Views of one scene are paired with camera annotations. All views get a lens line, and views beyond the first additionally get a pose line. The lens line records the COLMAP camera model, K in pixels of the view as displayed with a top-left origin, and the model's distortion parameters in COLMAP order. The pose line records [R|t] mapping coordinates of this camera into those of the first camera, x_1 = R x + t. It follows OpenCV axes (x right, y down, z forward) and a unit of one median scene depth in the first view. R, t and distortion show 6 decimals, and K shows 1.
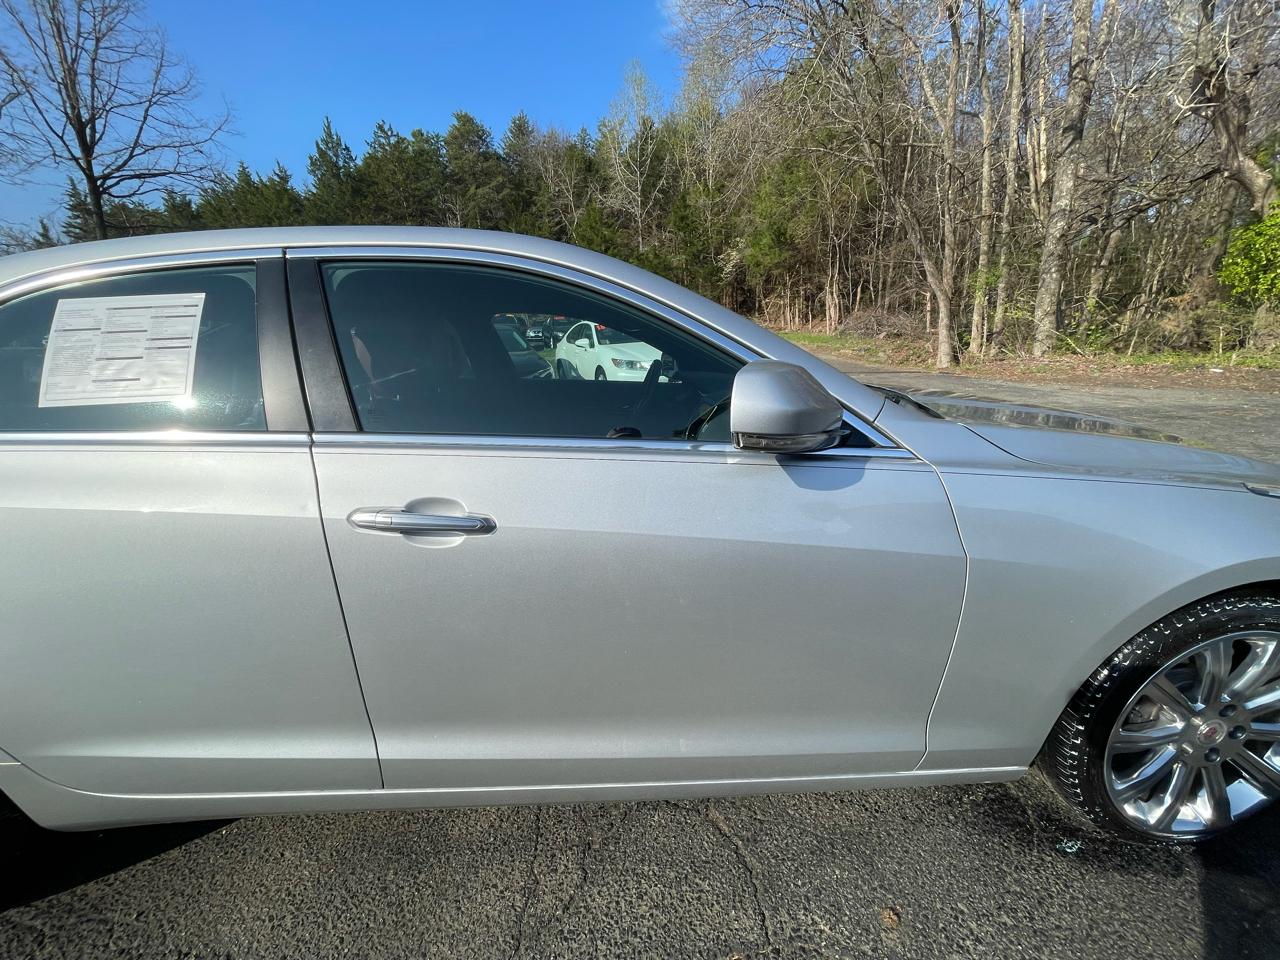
lens RADIAL K [[514.9, 0, 639.0], [0, 514.9, 480.1], [0, 0, 1]] dist [0.003003, -0.001476]
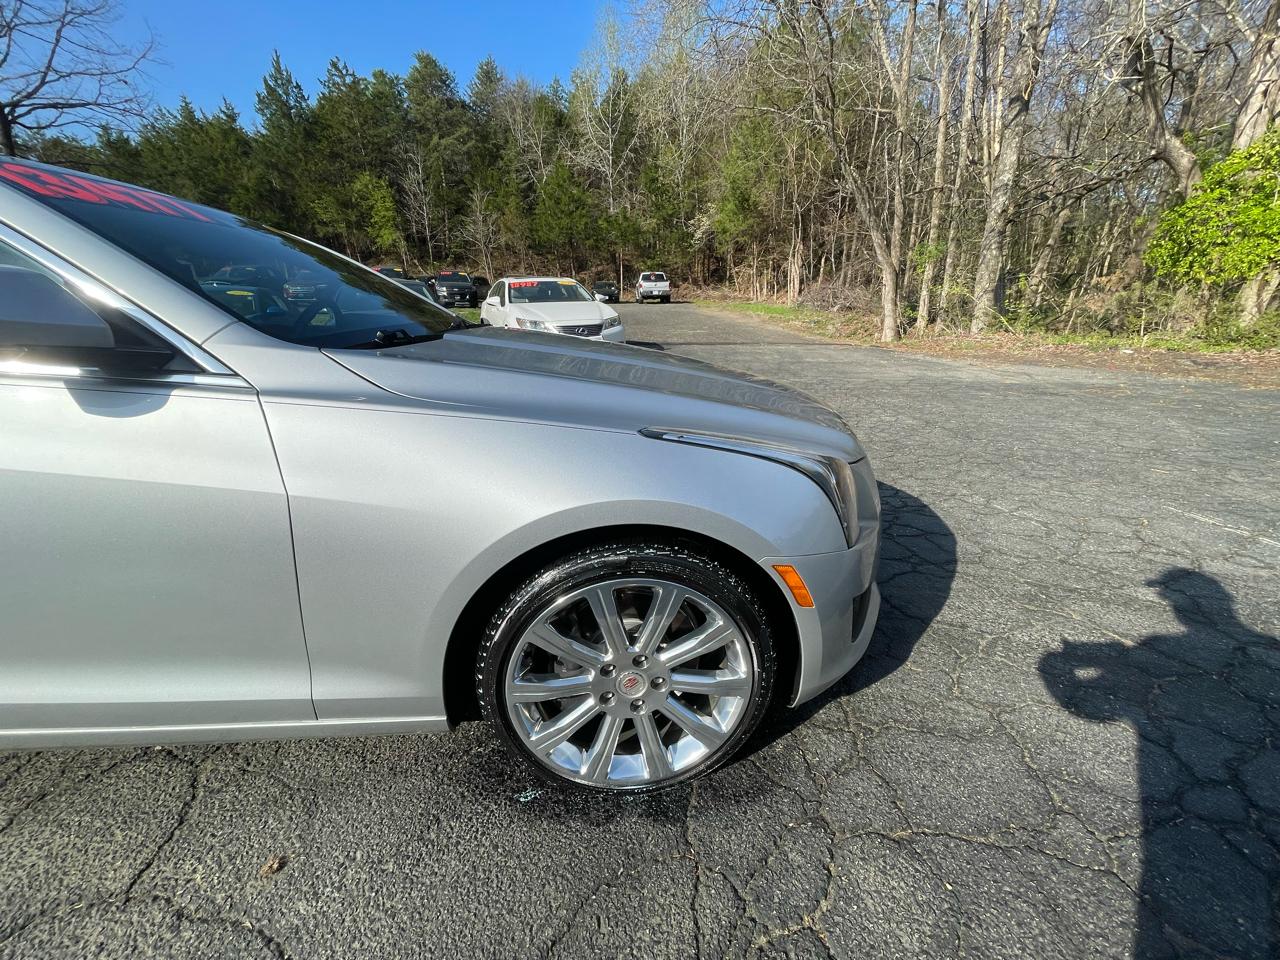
lens RADIAL K [[514.9, 0, 640.3], [0, 514.9, 480.5], [0, 0, 1]] dist [0.003003, -0.001476]
pose [[0.999022, 0.021493, 0.038636, 0.066190], [-0.023682, 0.998086, 0.057120, 0.003075], [-0.037335, -0.057979, 0.997619, 0.002846]]
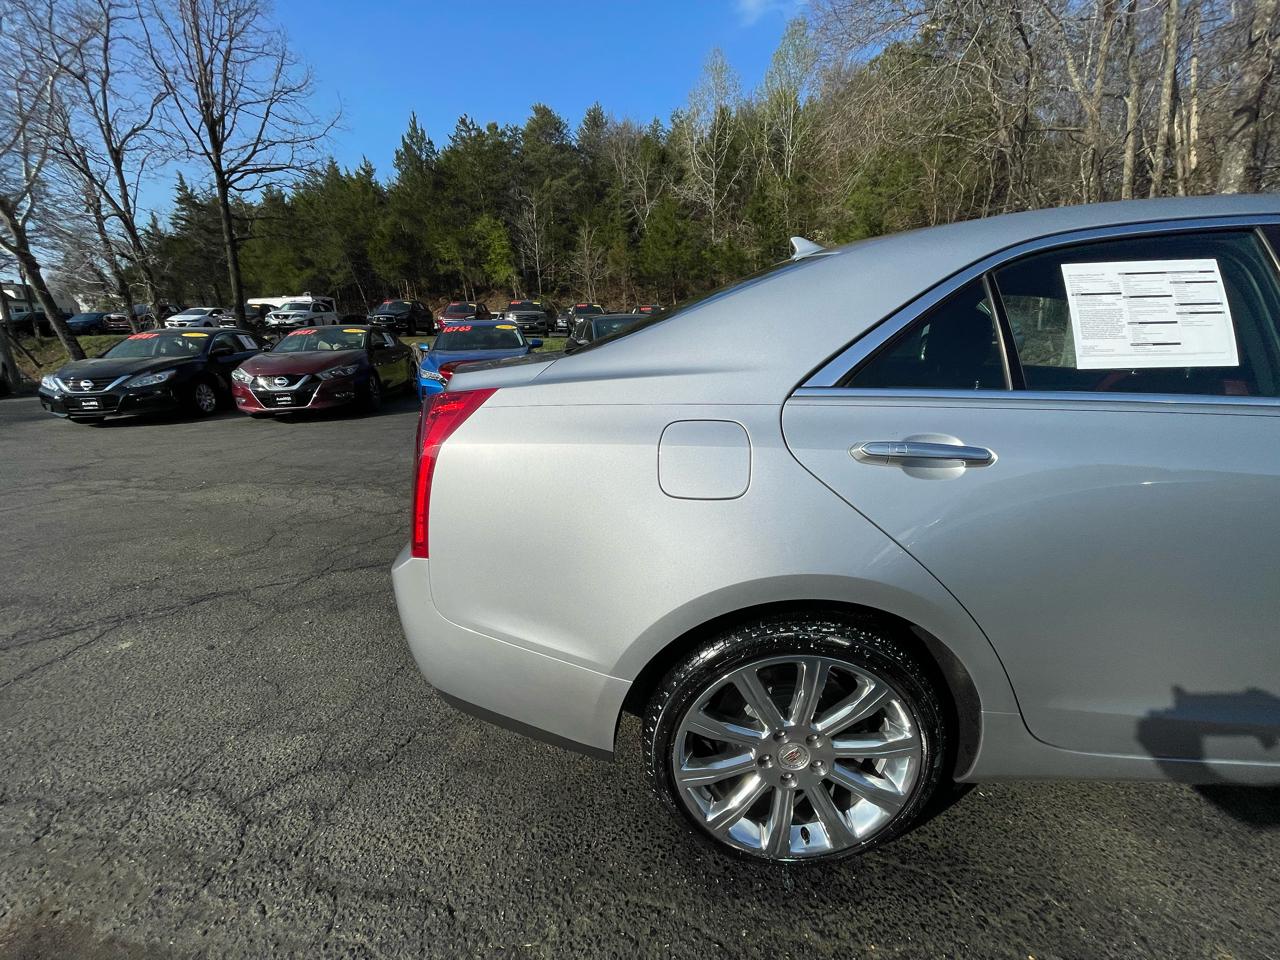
lens RADIAL K [[514.9, 0, 637.3], [0, 514.9, 478.7], [0, 0, 1]] dist [0.003003, -0.001476]
pose [[0.996453, 0.037384, -0.075389, -0.103660], [-0.036647, 0.999266, 0.011131, 0.005160], [0.075750, -0.008329, 0.997092, -0.004691]]
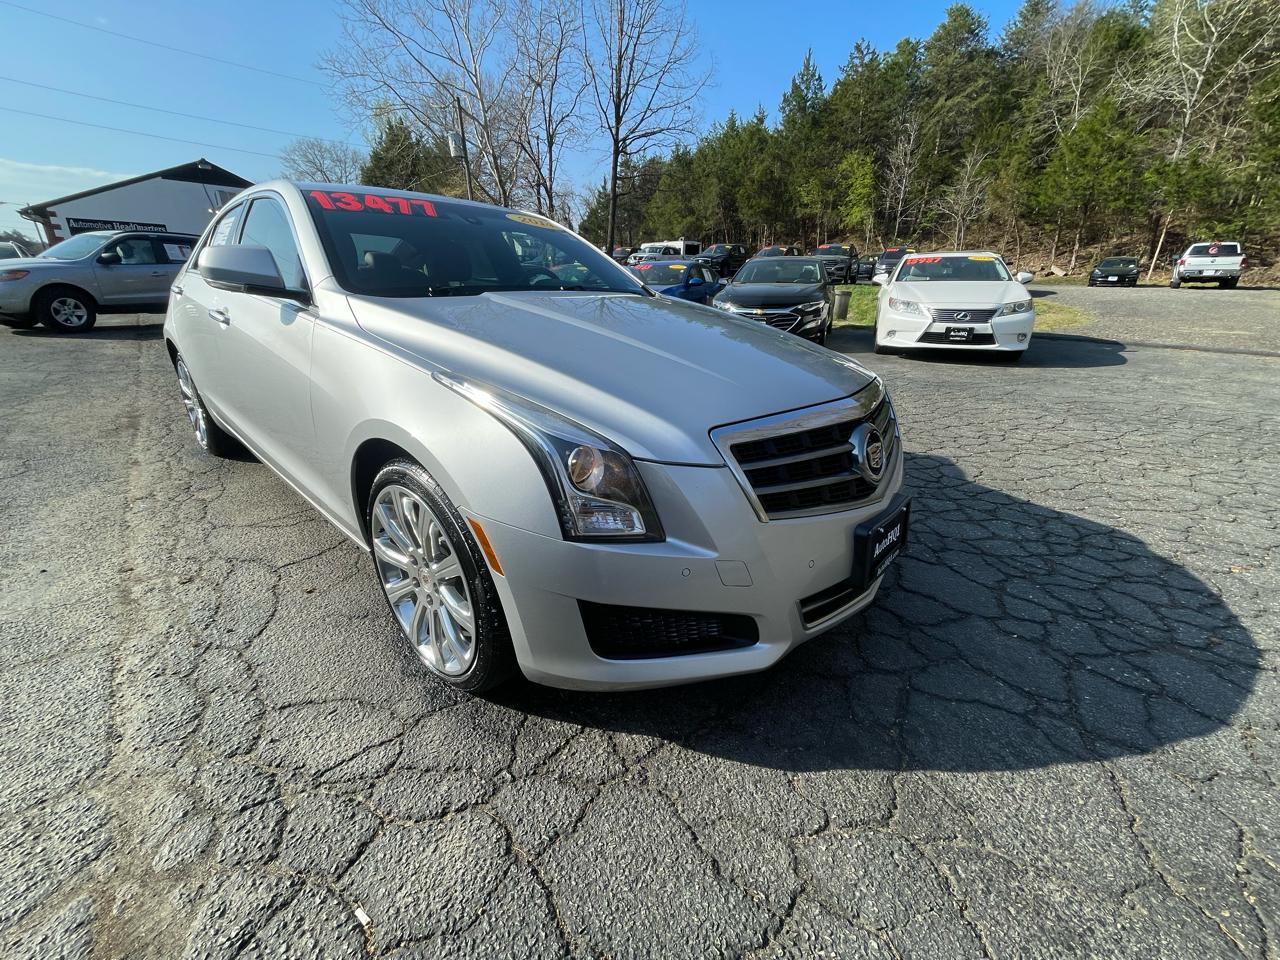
lens RADIAL K [[514.9, 0, 640.3], [0, 514.9, 480.8], [0, 0, 1]] dist [0.003003, -0.001476]
pose [[0.712080, 0.300982, -0.634313, 0.131971], [-0.230701, 0.953592, 0.193494, -0.004828], [0.663114, 0.008553, 0.748470, 0.026030]]
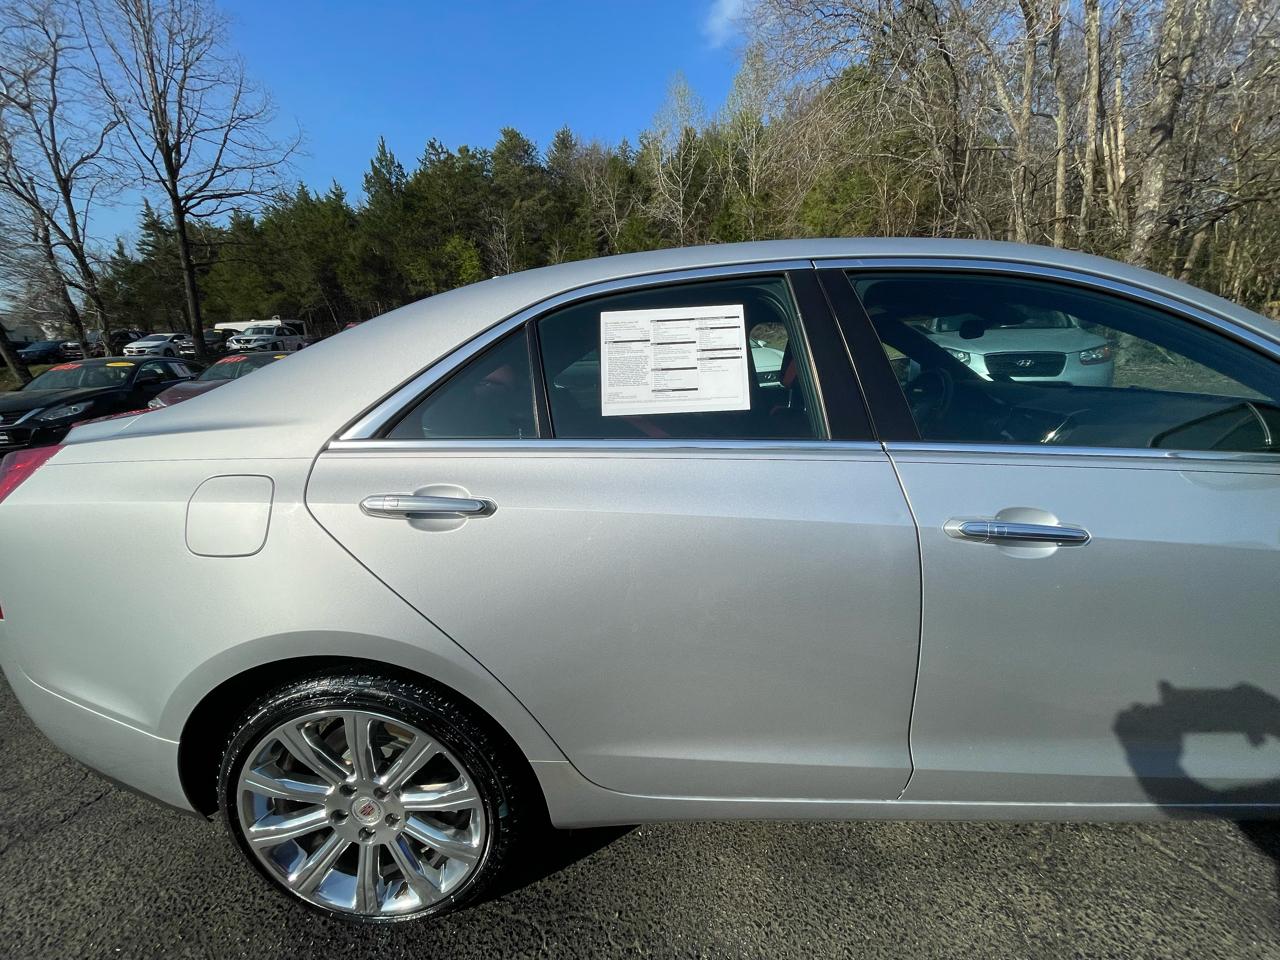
lens RADIAL K [[514.9, 0, 638.3], [0, 514.9, 479.3], [0, 0, 1]] dist [0.003003, -0.001476]
pose [[0.998606, 0.008310, -0.052131, -0.055137], [-0.009155, 0.999830, -0.016003, 0.000156], [0.051989, 0.016458, 0.998512, -0.001667]]
